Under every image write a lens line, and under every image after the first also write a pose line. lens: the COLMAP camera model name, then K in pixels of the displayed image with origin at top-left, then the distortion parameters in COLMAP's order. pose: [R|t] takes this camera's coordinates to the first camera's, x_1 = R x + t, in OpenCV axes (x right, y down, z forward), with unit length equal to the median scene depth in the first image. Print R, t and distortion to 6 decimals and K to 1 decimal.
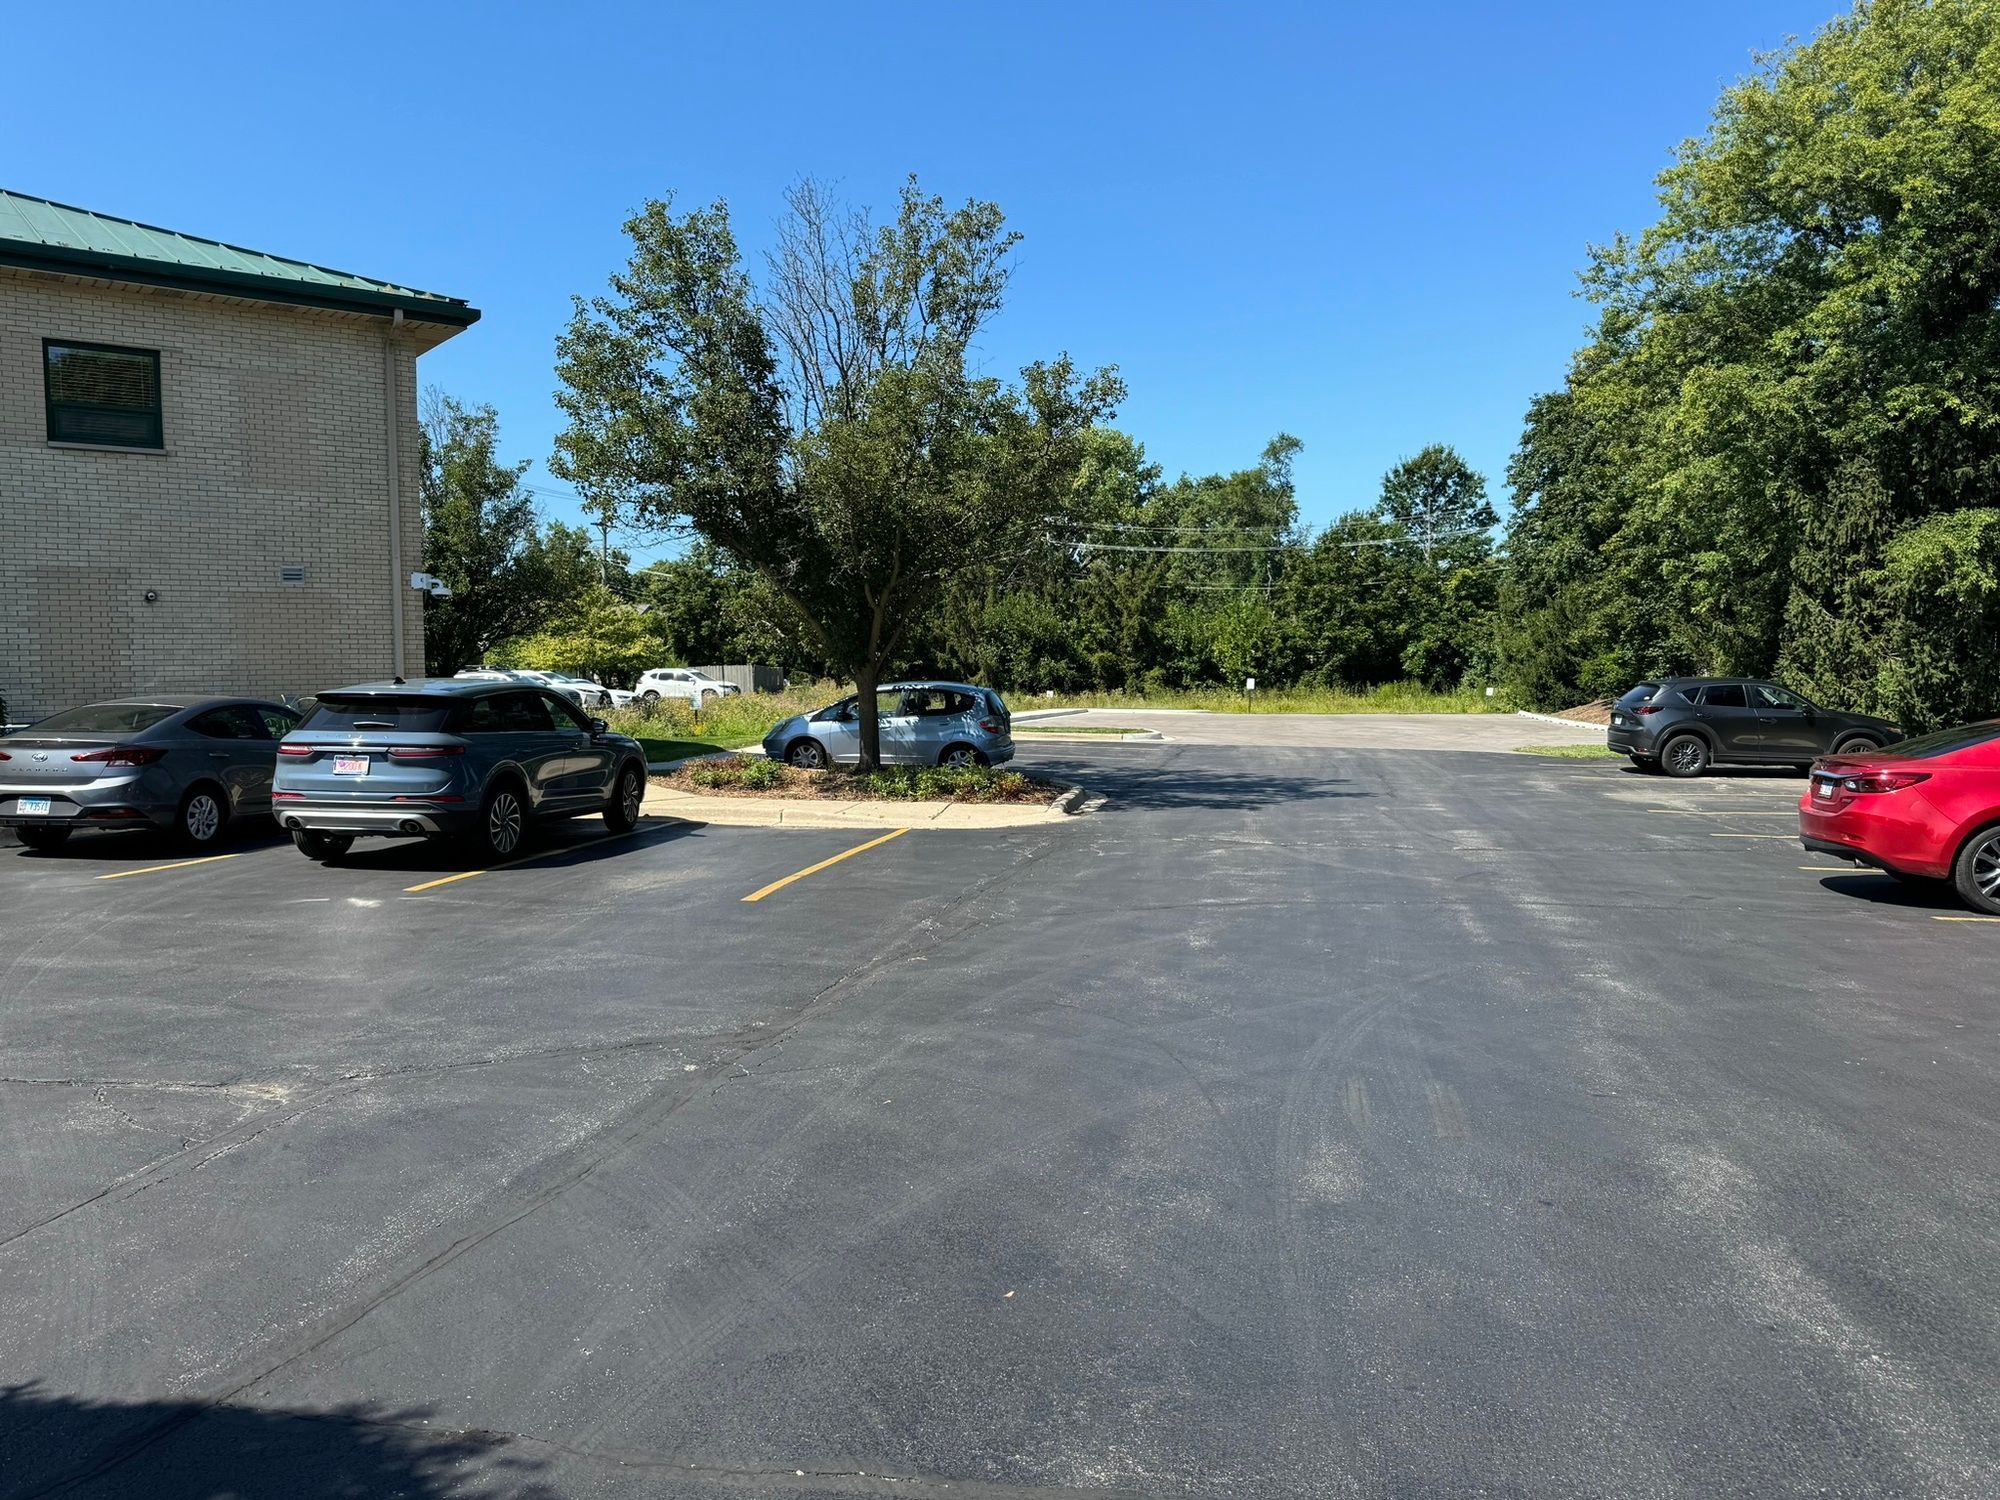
lens RADIAL K [[1502.8, 0, 1000.0], [0, 1502.8, 750.0], [0, 0, 1]] dist [0.188659, -0.439873]
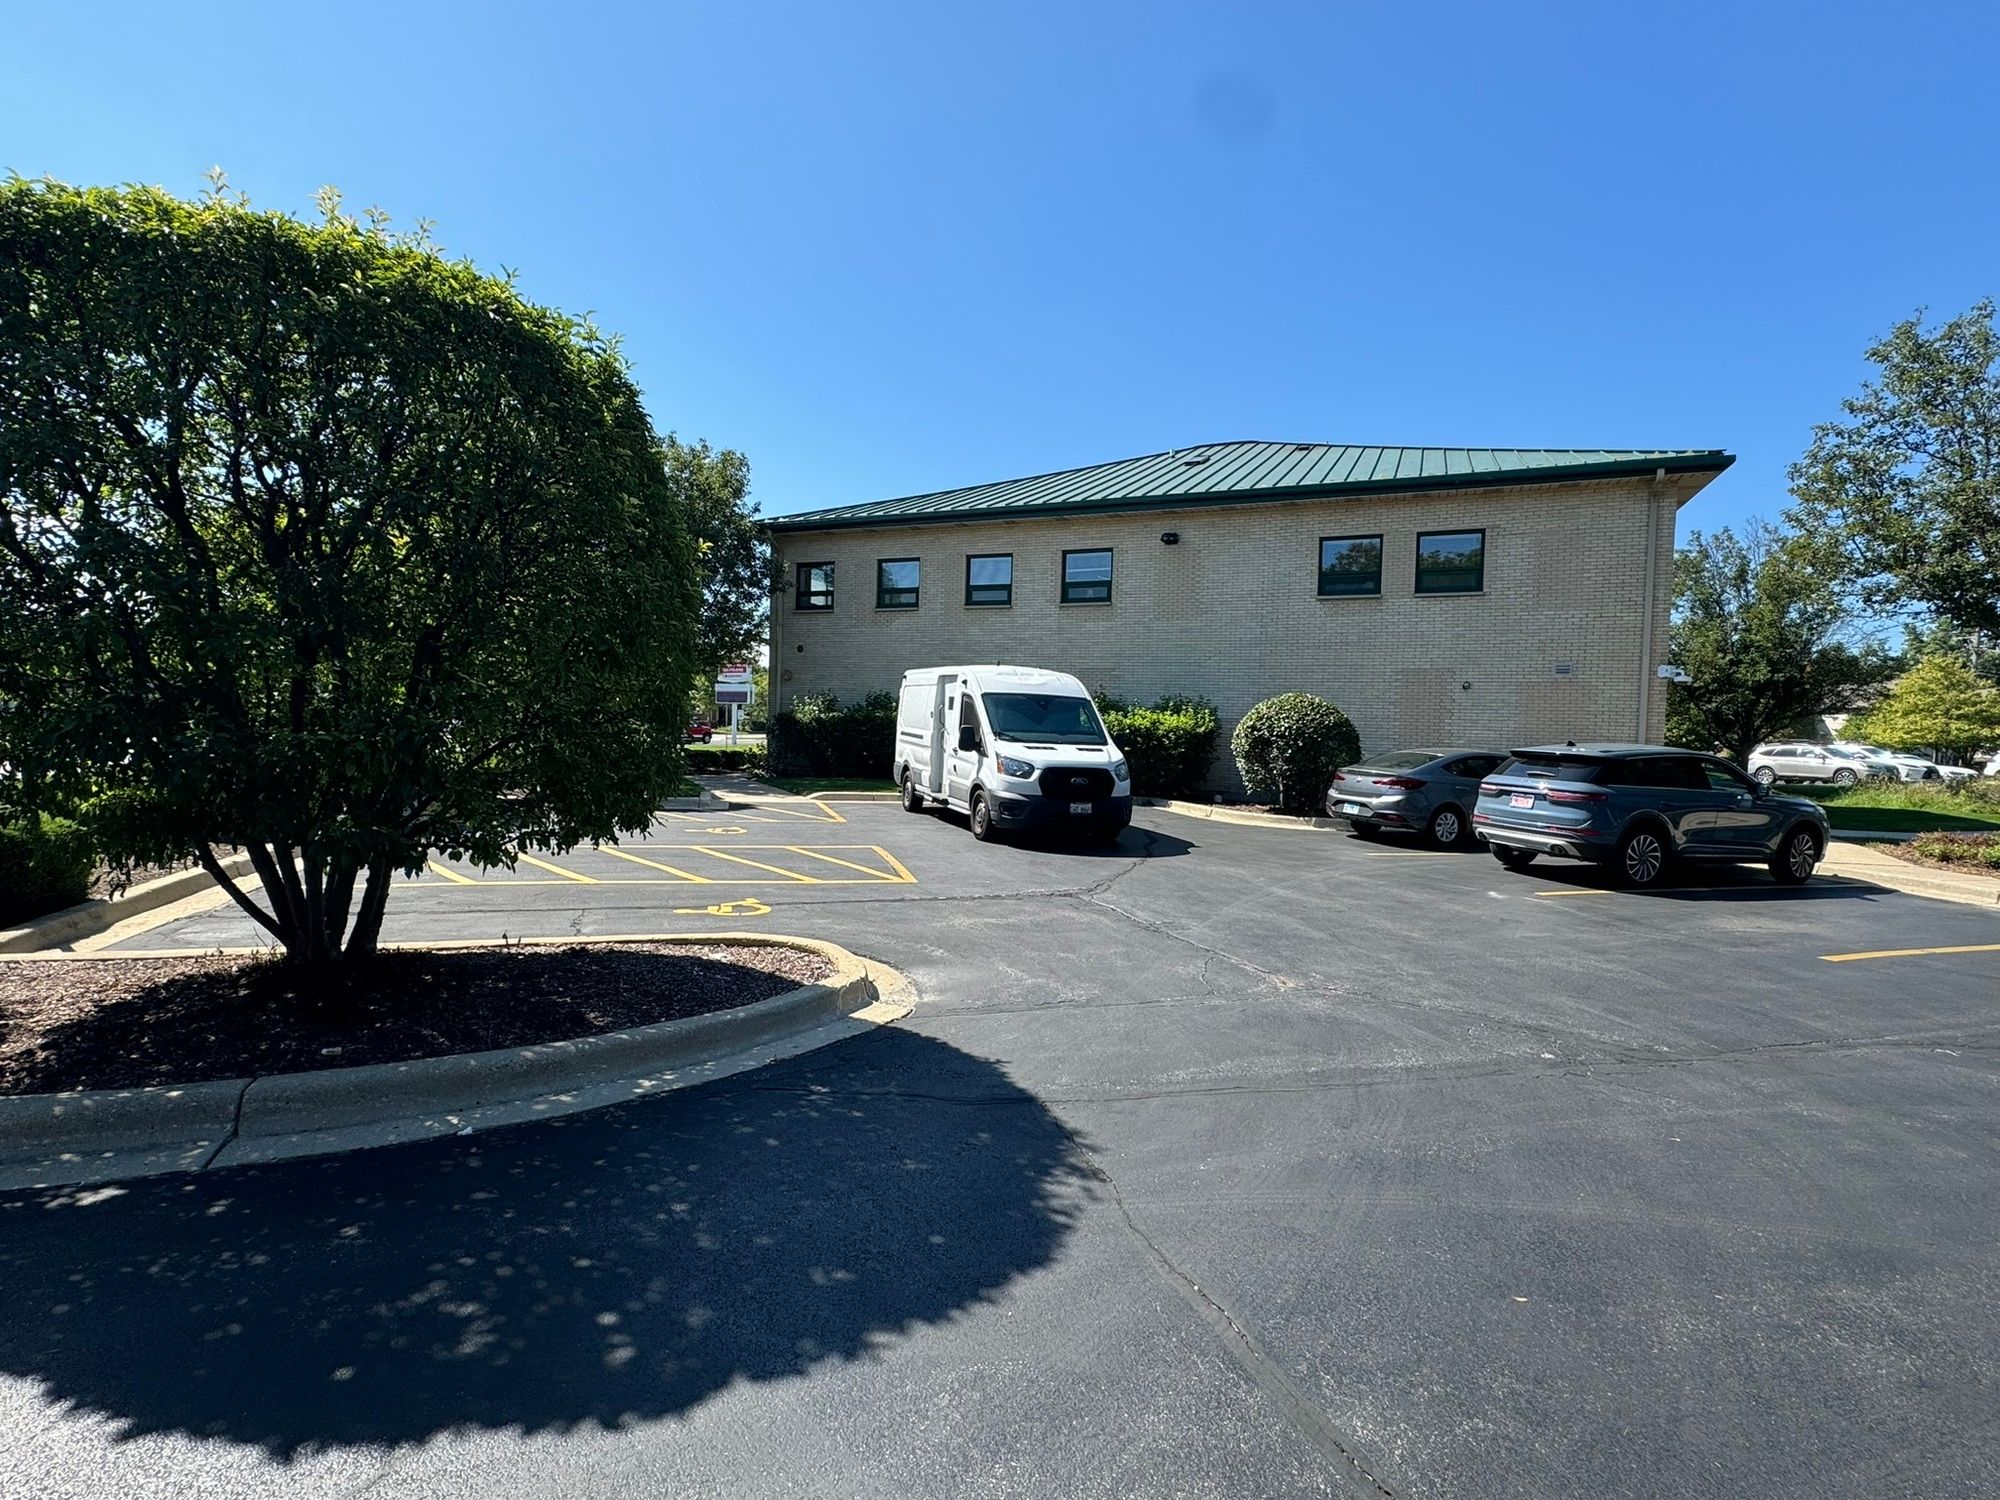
lens RADIAL K [[1035.5, 0, 1000.0], [0, 1035.5, 750.0], [0, 0, 1]] dist [-0.003802, -0.001006]
pose [[0.401064, 0.042495, -0.915064, 0.464725], [-0.080376, 0.996703, 0.011058, -0.016460], [0.912517, 0.069114, 0.403158, 0.289070]]
